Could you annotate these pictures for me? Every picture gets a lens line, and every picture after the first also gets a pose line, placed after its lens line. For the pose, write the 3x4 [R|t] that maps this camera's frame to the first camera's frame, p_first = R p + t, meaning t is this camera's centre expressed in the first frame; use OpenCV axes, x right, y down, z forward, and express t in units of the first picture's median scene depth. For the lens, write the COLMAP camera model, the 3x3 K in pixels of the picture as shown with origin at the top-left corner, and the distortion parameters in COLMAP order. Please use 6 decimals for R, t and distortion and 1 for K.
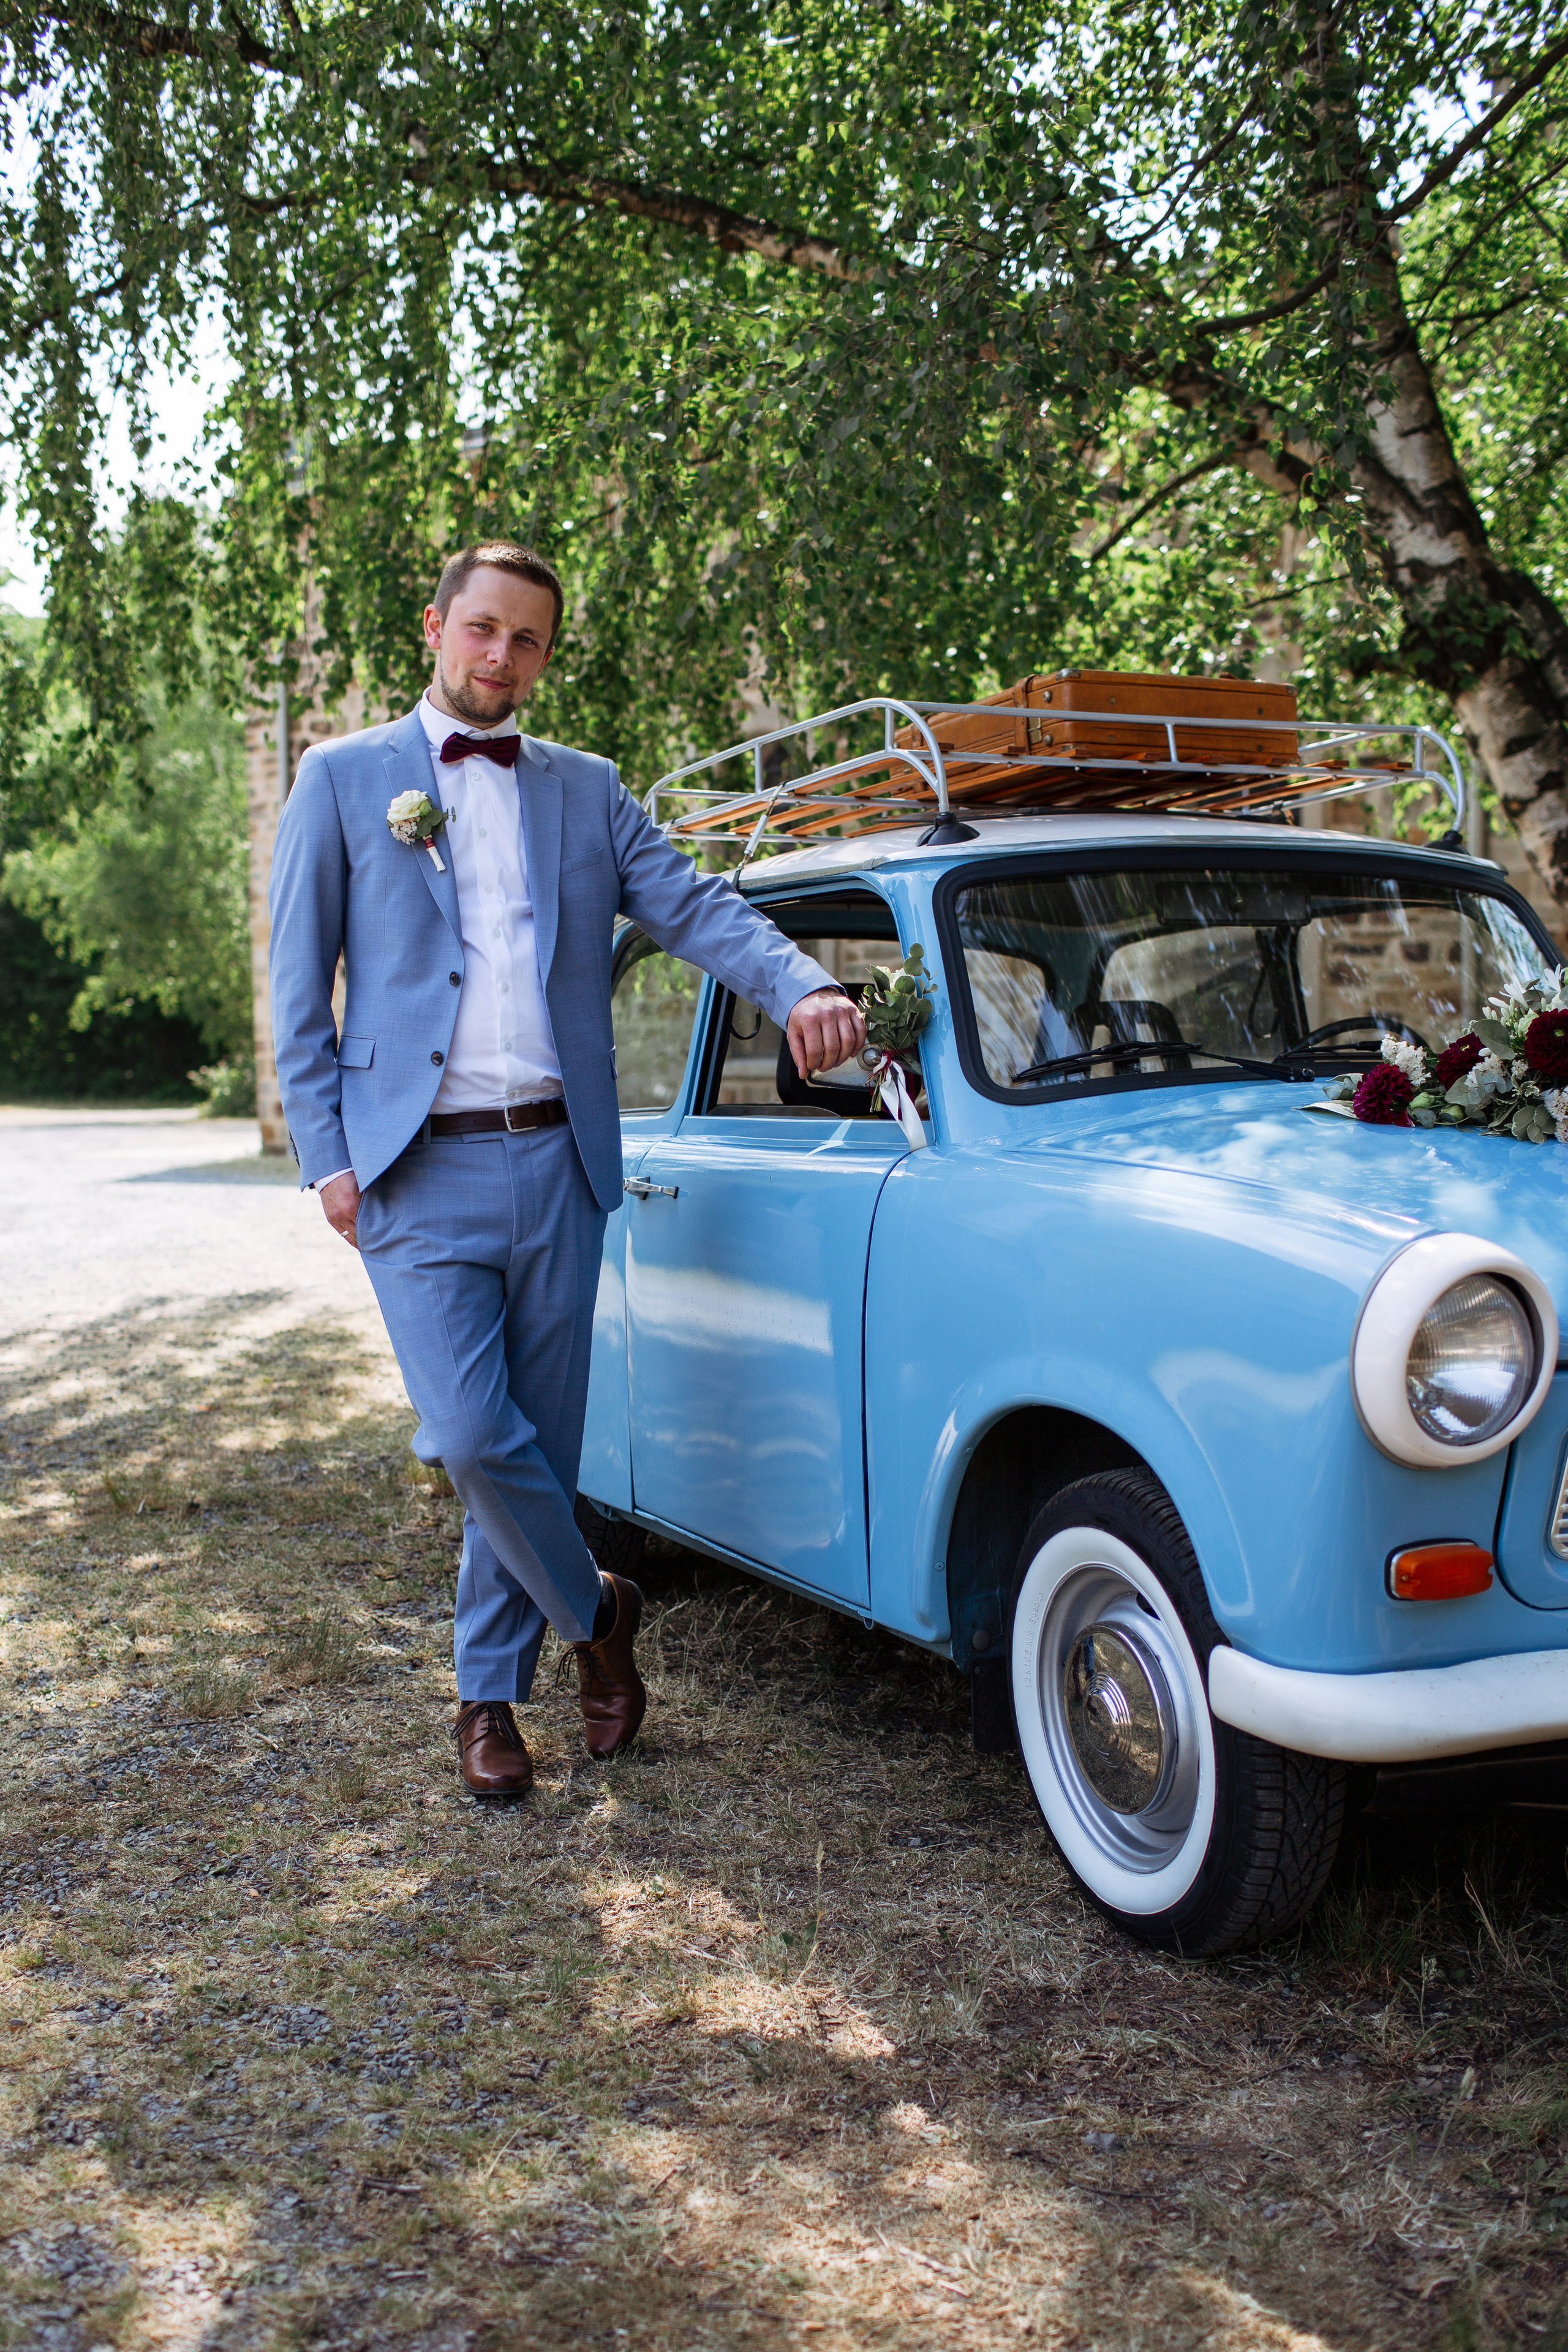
lens RADIAL K [[2352.4, 0, 859.7], [0, 2352.4, 1183.3], [0, 0, 1]] dist [-0.019807, -0.030512]
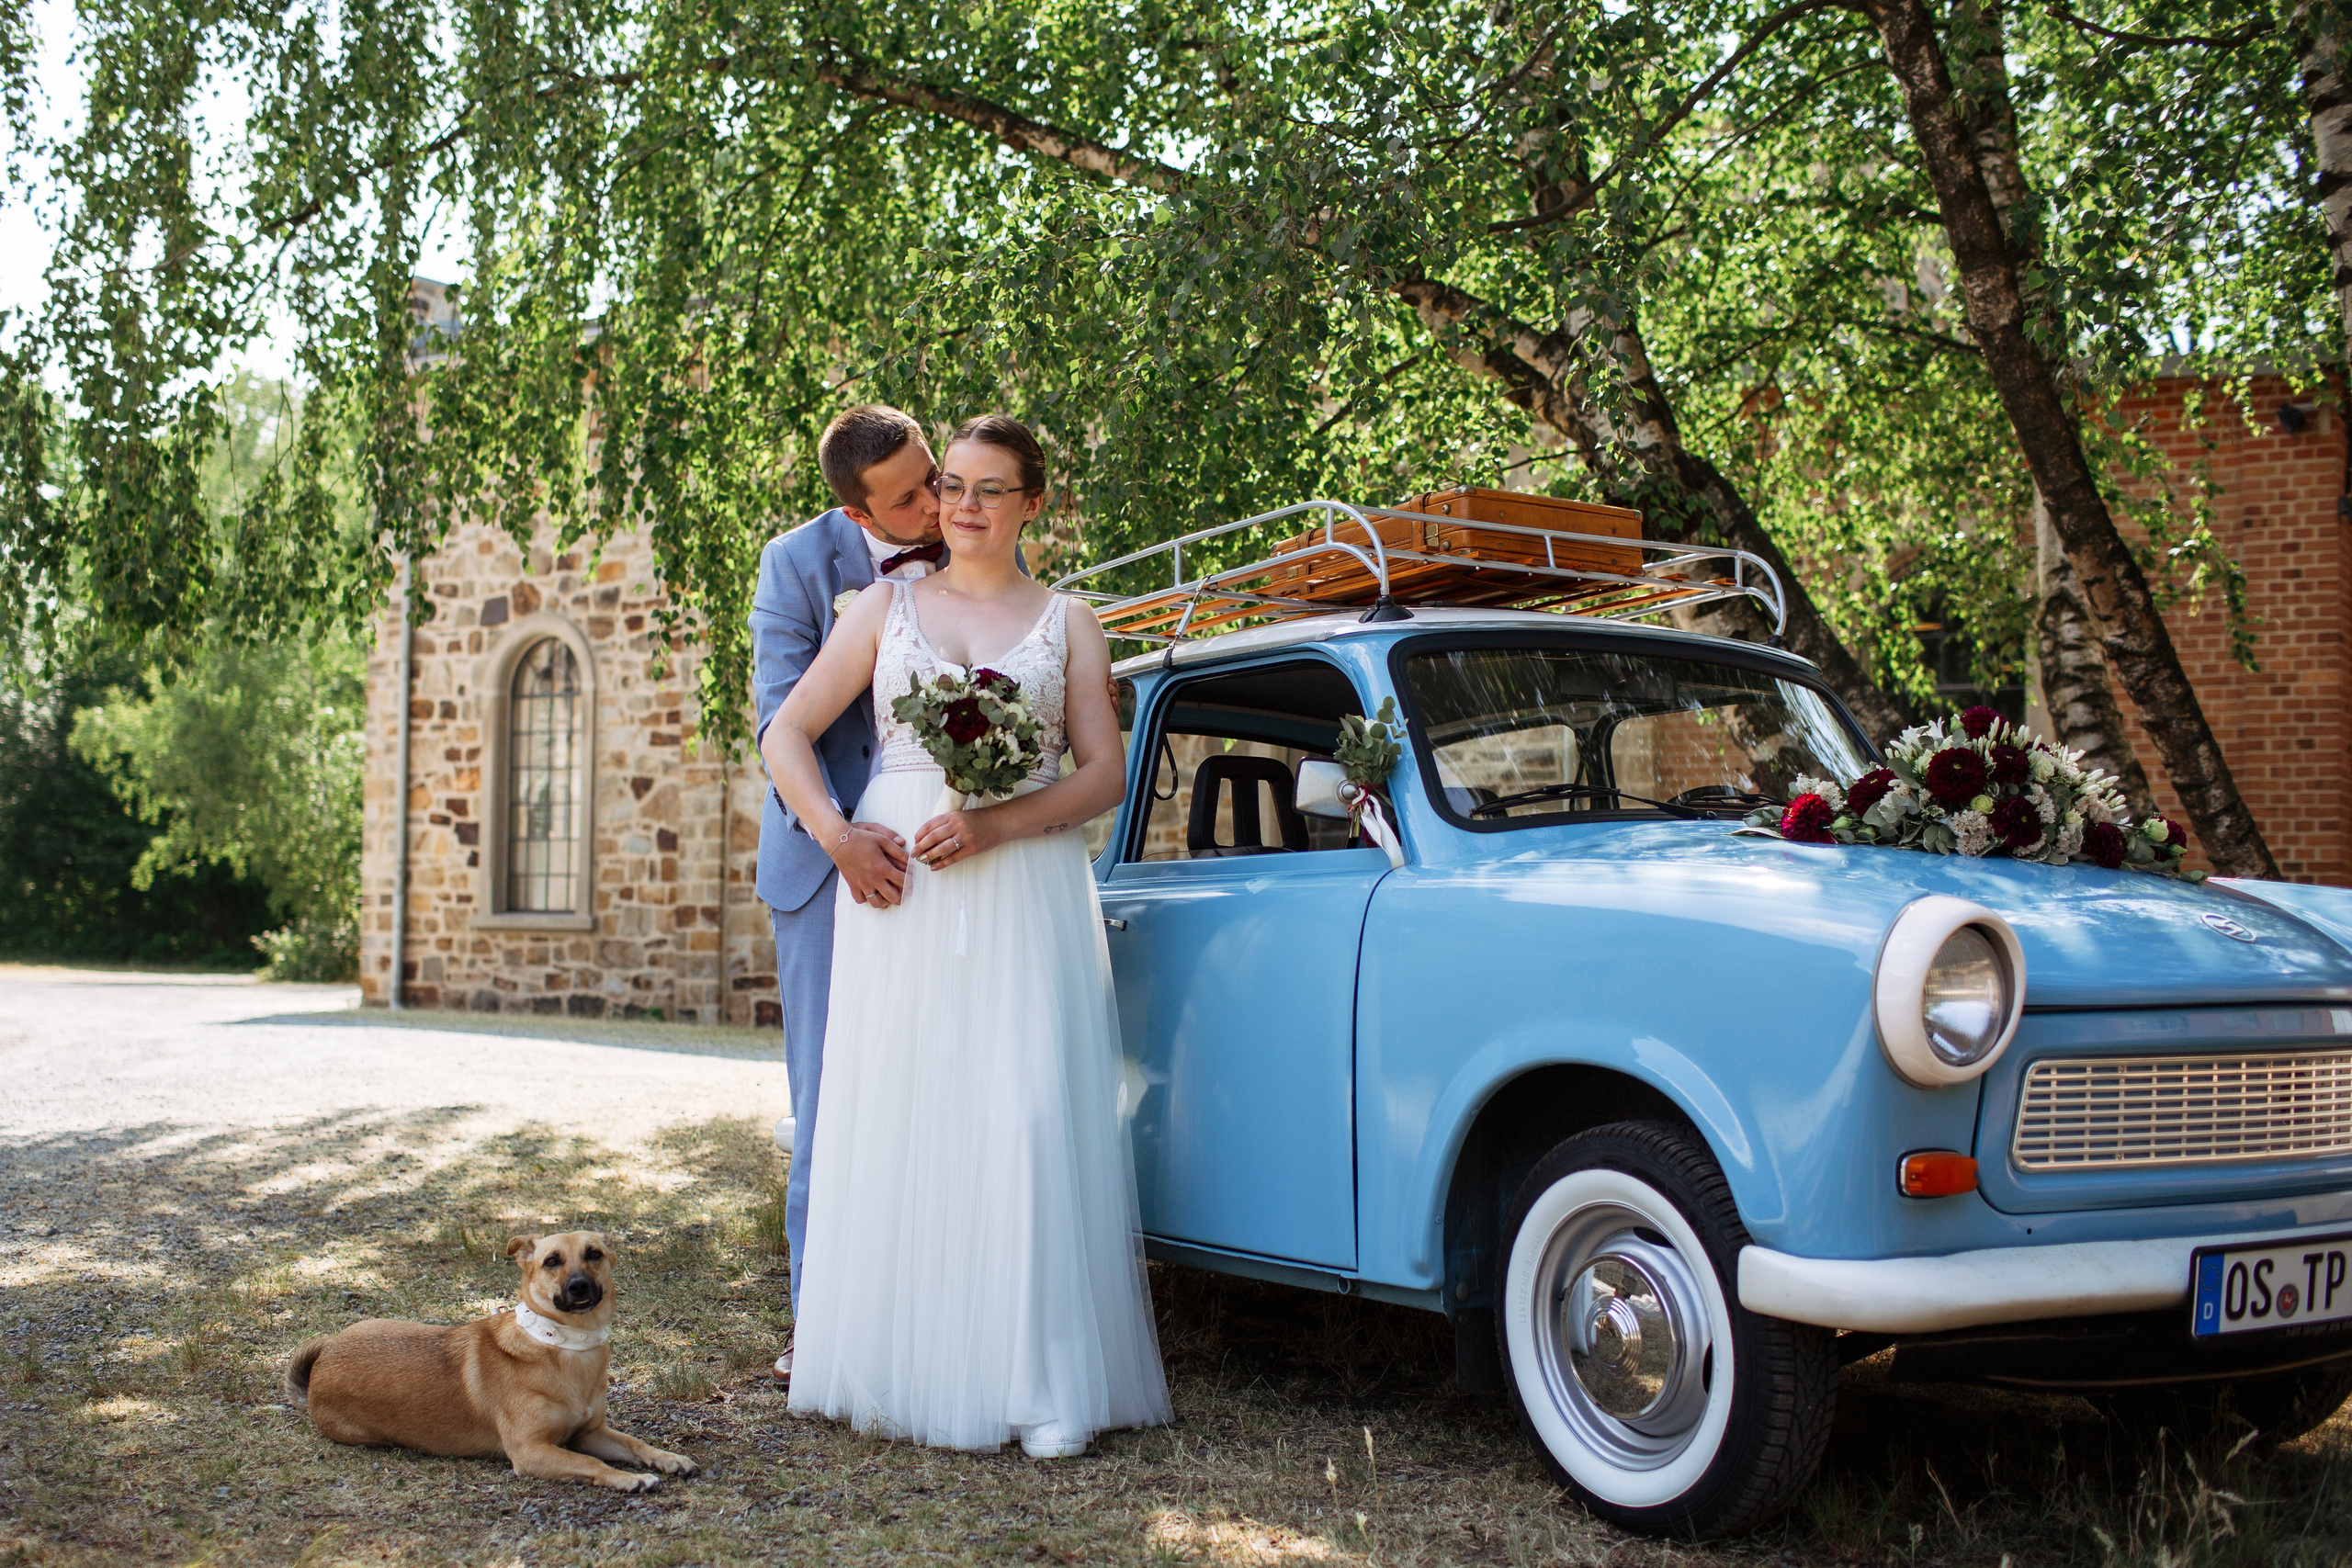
lens RADIAL K [[2321.9, 0, 1176.0], [0, 2321.9, 784.0], [0, 0, 1]] dist [-0.002784, 0.015281]
pose [[0.990519, 0.028067, 0.134479, -0.236562], [-0.010154, 0.991187, -0.132081, 0.096209], [-0.137001, 0.129463, 0.982074, -0.119107]]
